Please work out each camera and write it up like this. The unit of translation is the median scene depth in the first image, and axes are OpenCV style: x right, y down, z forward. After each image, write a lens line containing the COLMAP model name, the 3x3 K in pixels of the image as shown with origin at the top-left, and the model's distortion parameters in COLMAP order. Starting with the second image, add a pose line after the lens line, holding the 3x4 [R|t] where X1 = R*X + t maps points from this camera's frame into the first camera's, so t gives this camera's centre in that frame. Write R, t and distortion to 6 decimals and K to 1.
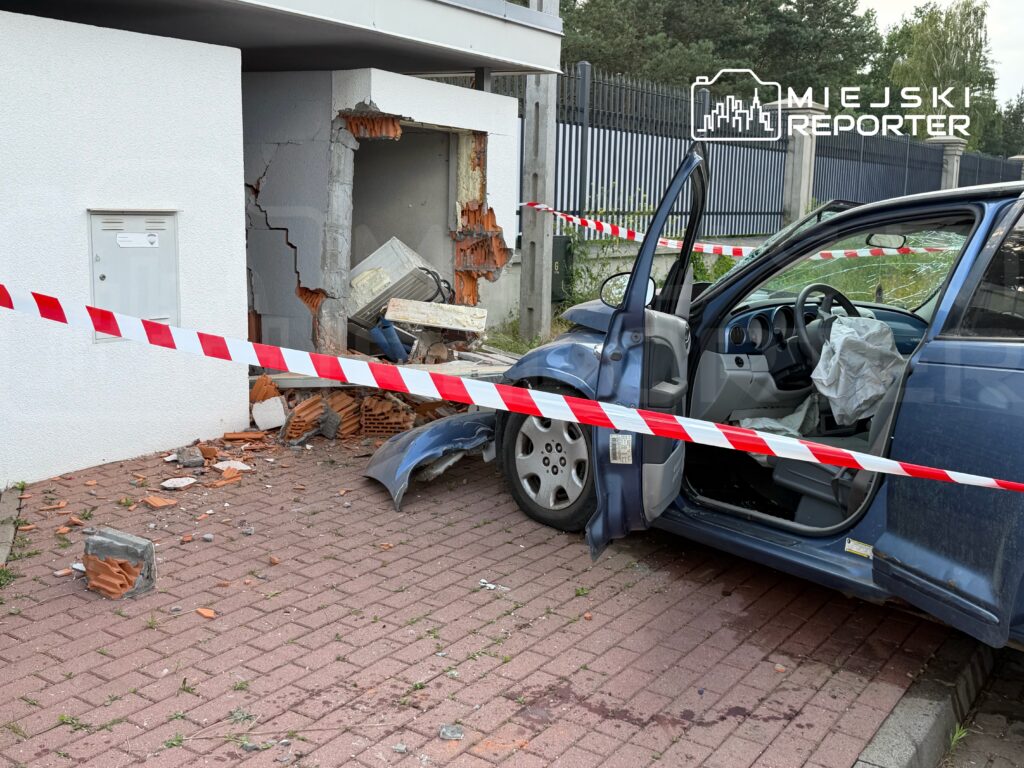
lens RADIAL K [[1093.5, 0, 507.6], [0, 1093.5, 377.0], [0, 0, 1]] dist [0.119956, 0.000000]
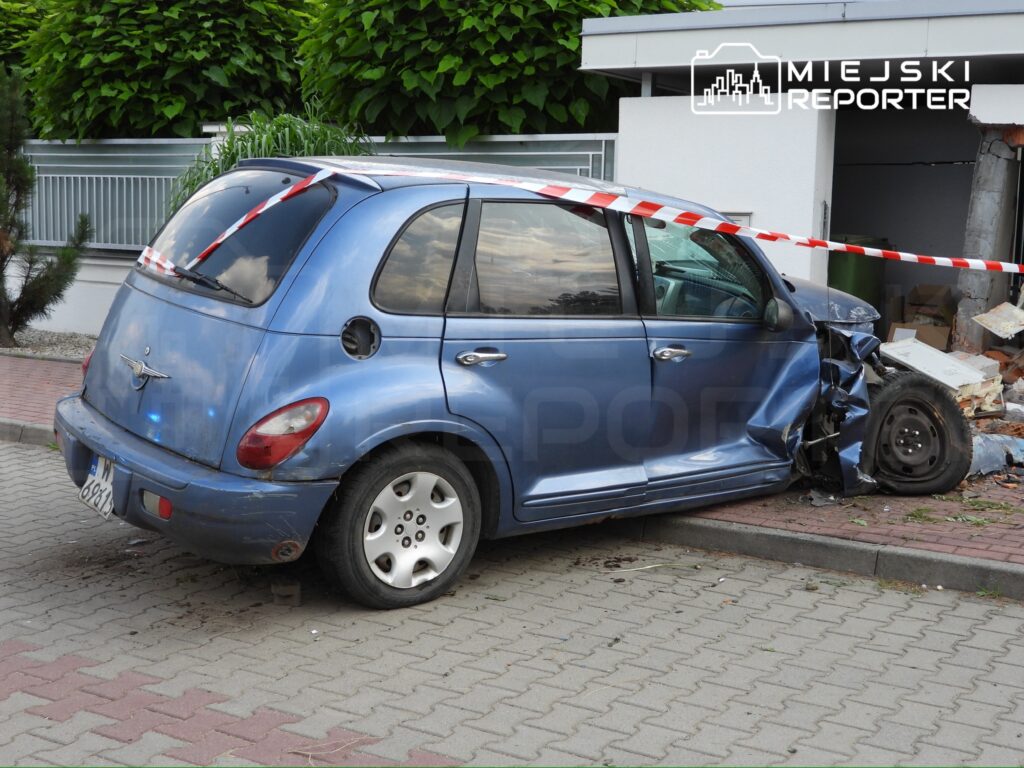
lens RADIAL K [[1418.1, 0, 515.1], [0, 1418.1, 379.8], [0, 0, 1]] dist [0.002281, 0.000000]
pose [[0.003702, 0.101649, -0.994813, 1.214068], [-0.178142, 0.978975, 0.099368, -0.052690], [0.983998, 0.176850, 0.021732, 0.551852]]
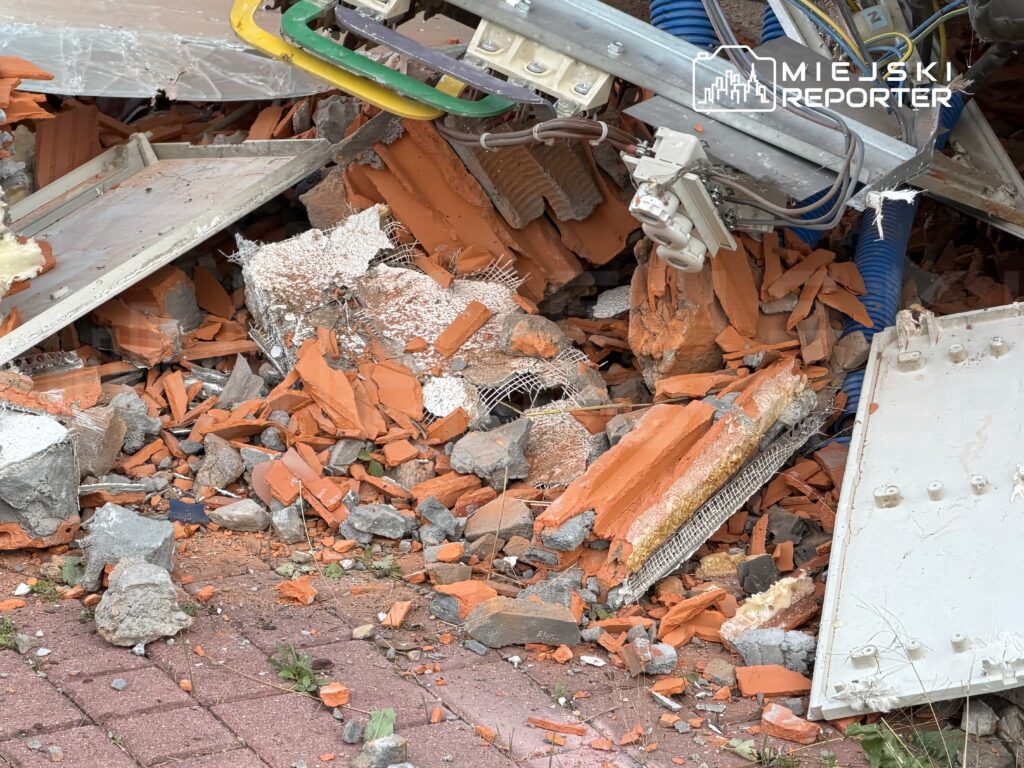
lens RADIAL K [[4354.8, 0, 510.3], [0, 4354.8, 385.3], [0, 0, 1]] dist [0.249229, 0.000000]
pose [[-0.495742, 0.210078, -0.842679, 0.518744], [-0.181026, 0.923994, 0.336846, -0.221750], [0.849394, 0.319536, -0.420033, 1.352706]]
